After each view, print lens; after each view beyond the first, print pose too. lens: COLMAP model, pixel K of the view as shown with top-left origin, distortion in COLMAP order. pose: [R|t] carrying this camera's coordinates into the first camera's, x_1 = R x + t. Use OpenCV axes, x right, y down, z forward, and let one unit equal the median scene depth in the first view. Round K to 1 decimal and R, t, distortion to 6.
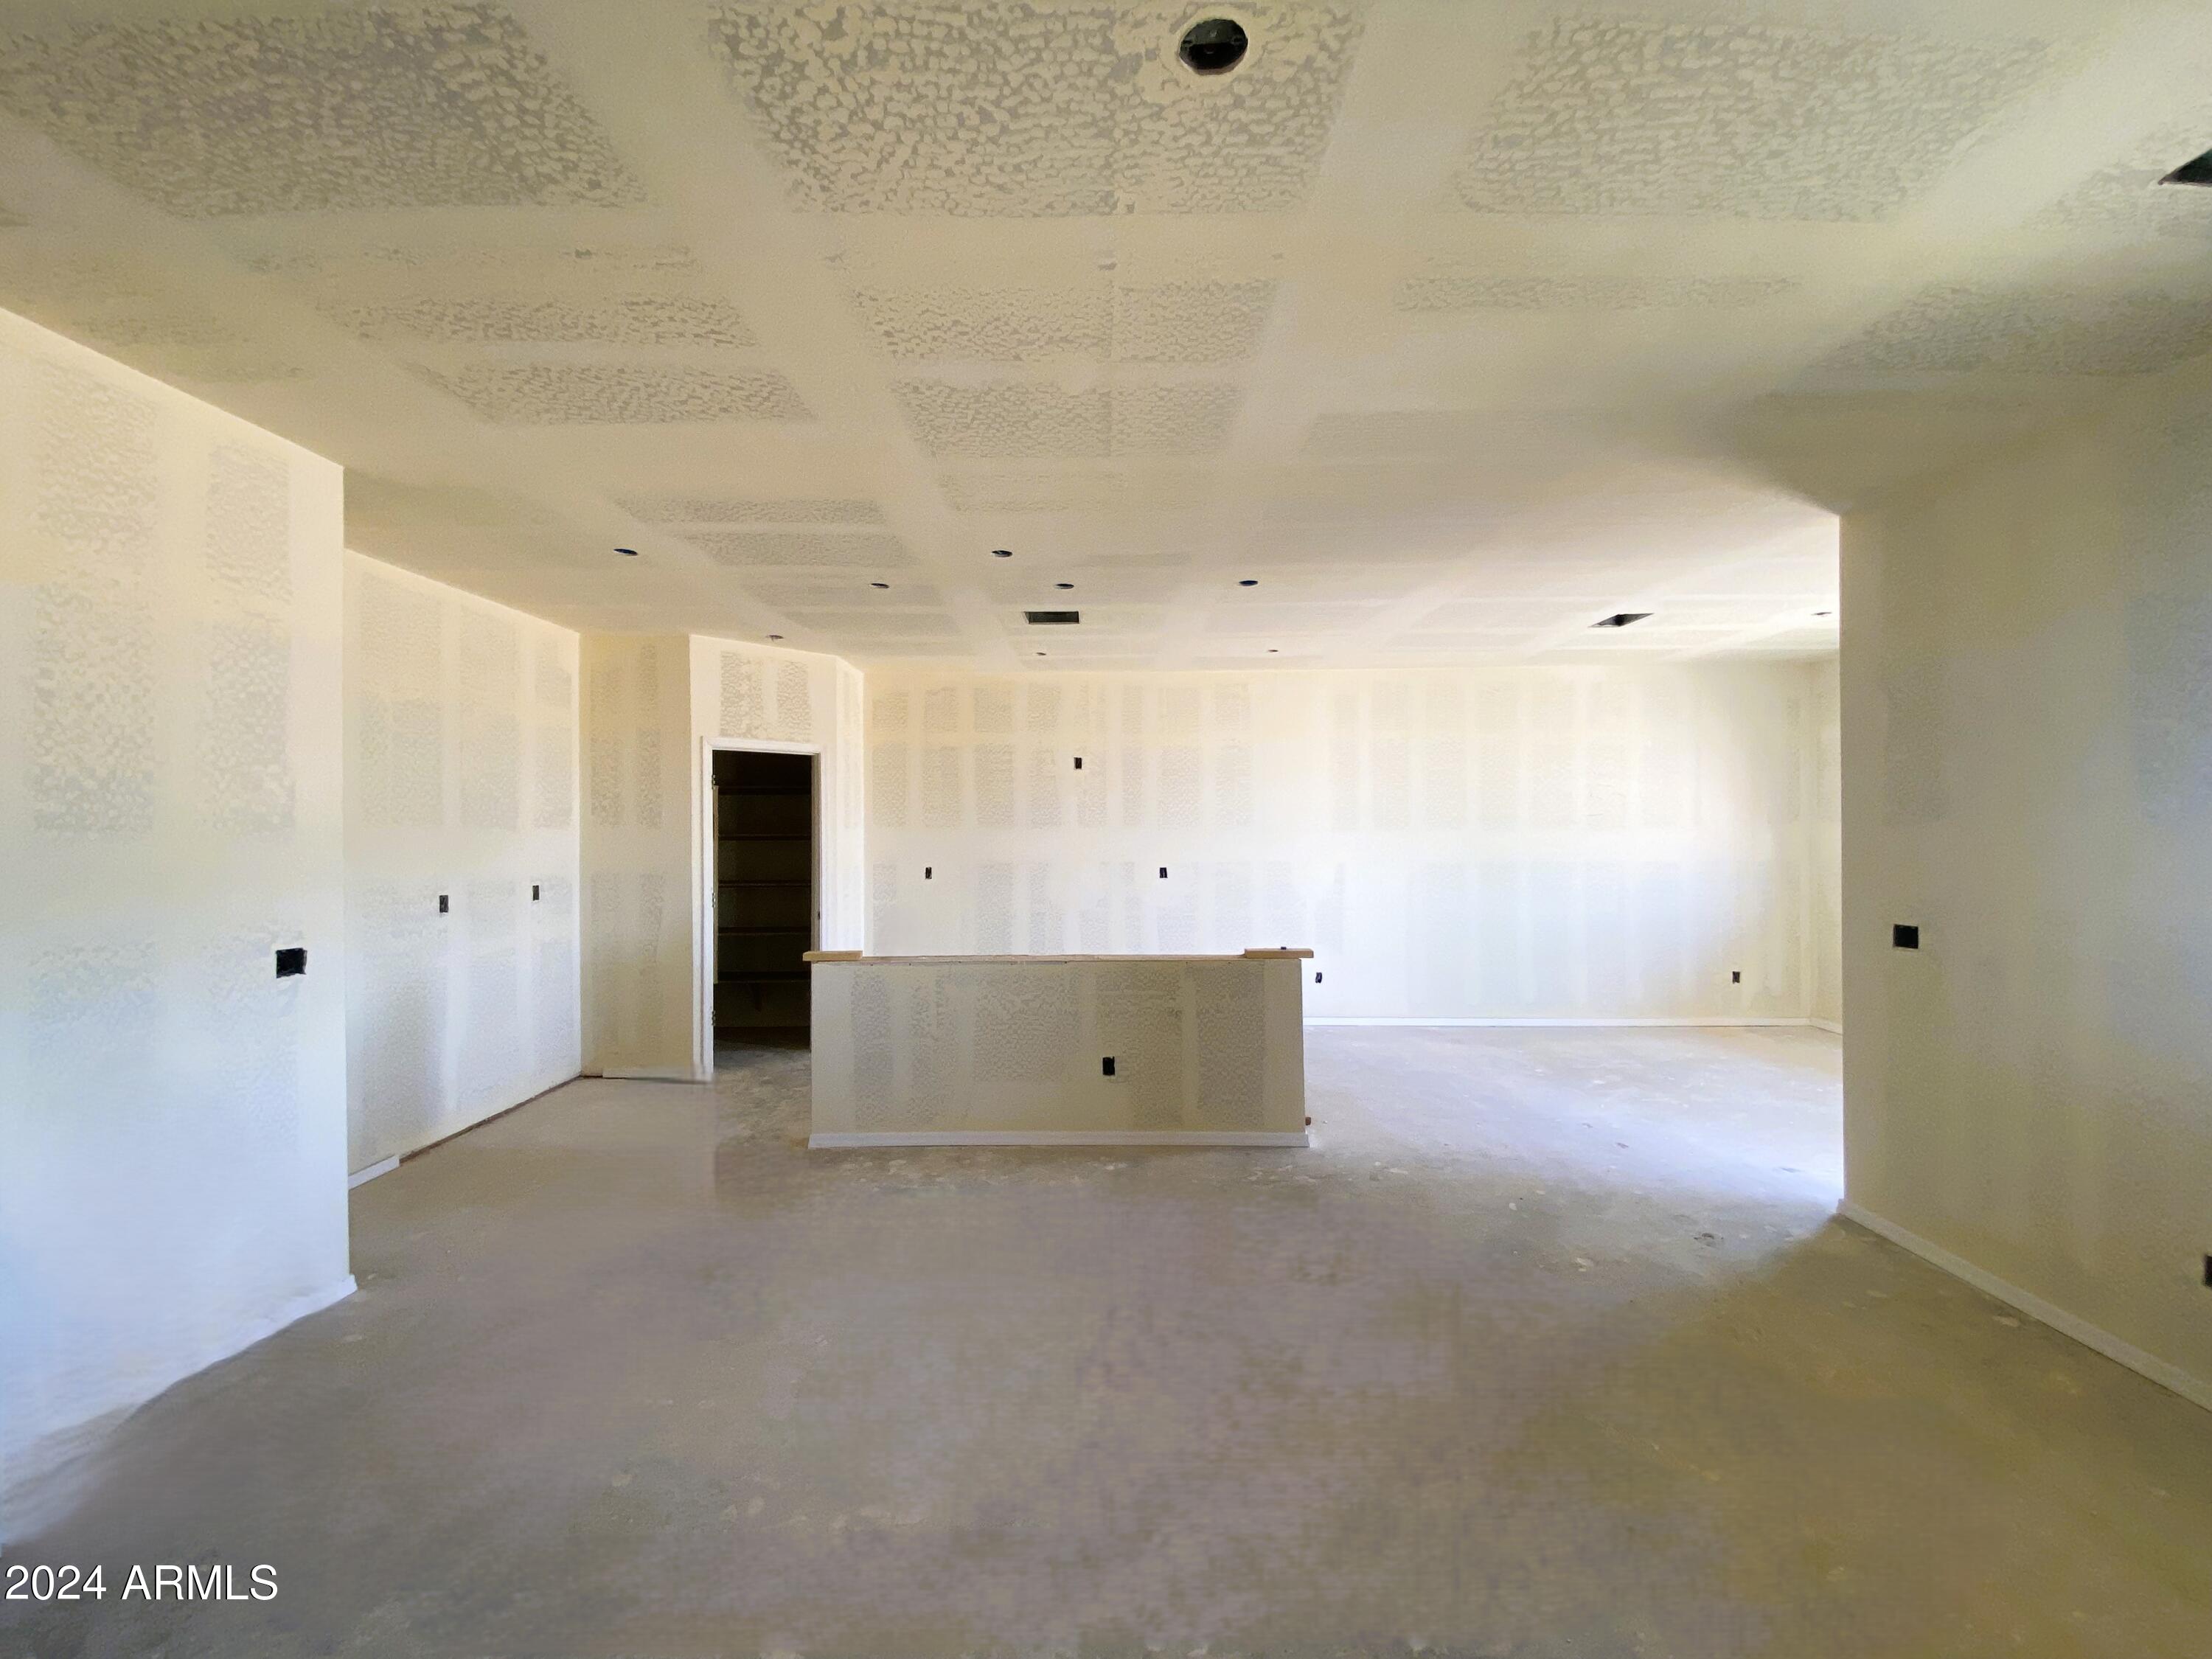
lens RADIAL K [[962.0, 0, 1106.0], [0, 962.0, 829.5], [0, 0, 1]] dist [0.029948, -0.022001]
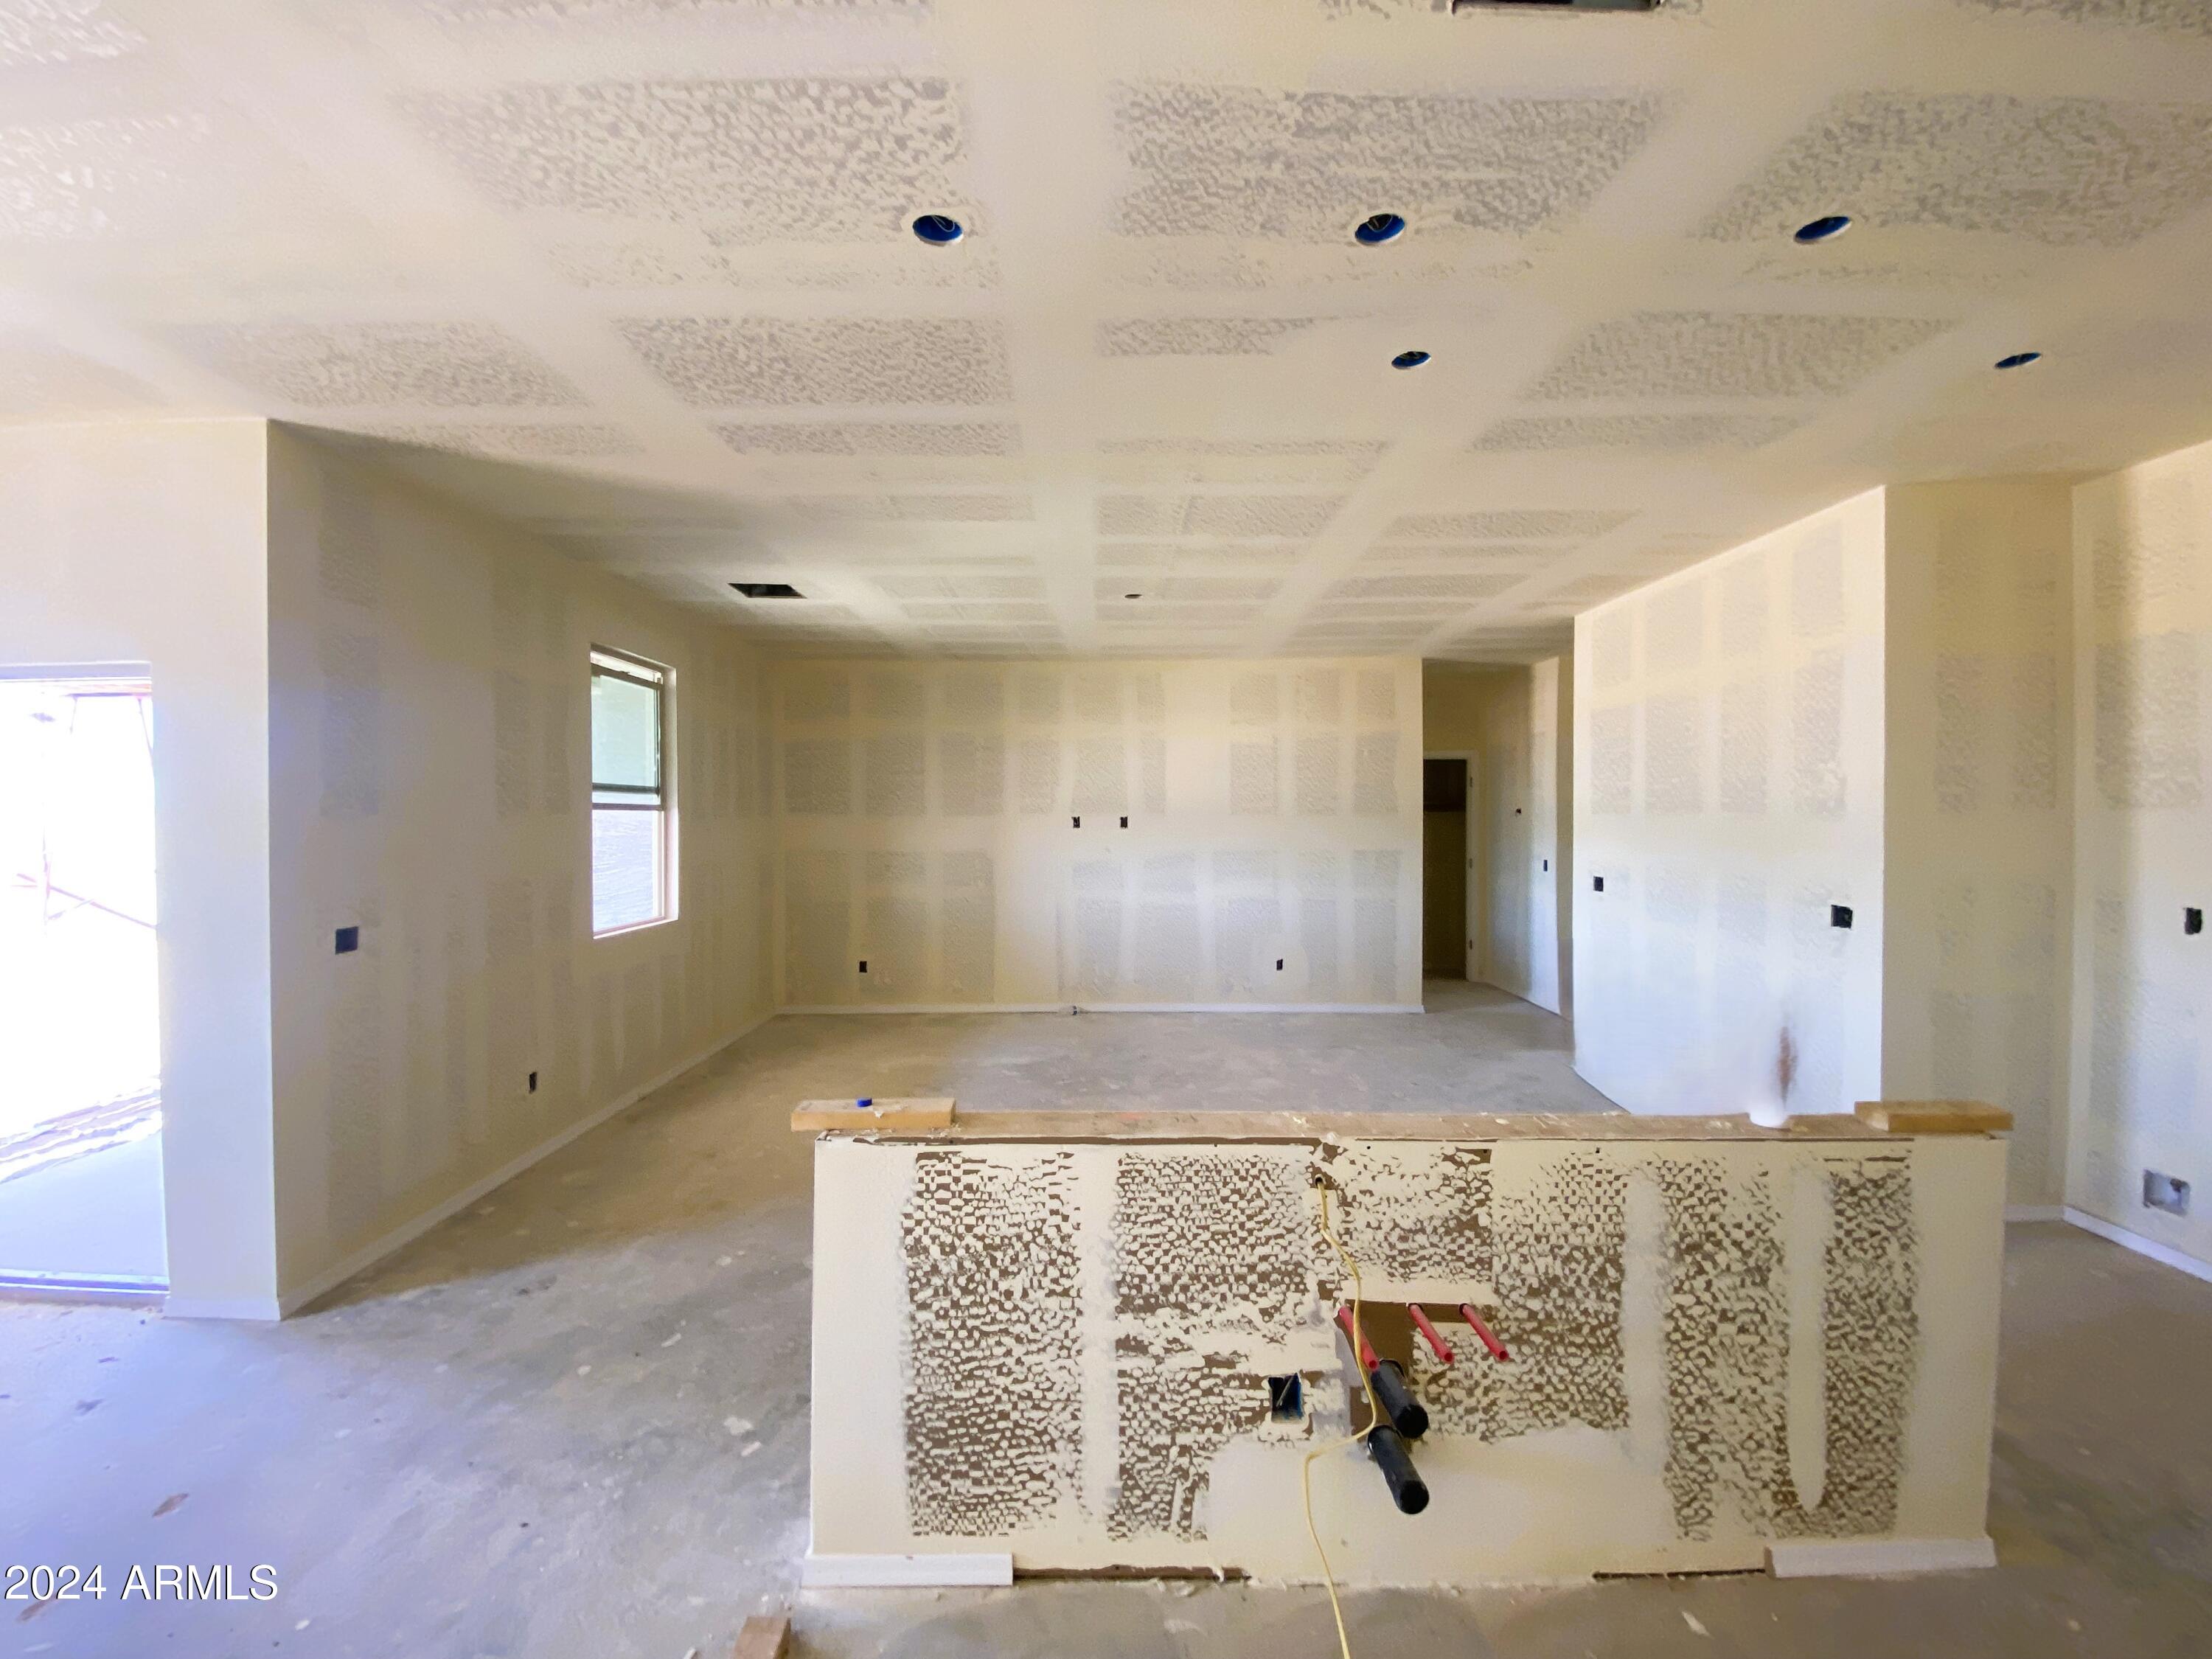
lens RADIAL K [[962.0, 0, 1106.0], [0, 962.0, 829.5], [0, 0, 1]] dist [0.029948, -0.022001]
pose [[-0.999921, 0.008208, -0.009478, 0.125552], [0.008055, 0.999838, 0.016101, -0.004528], [0.009608, 0.016024, -0.999825, 2.220175]]
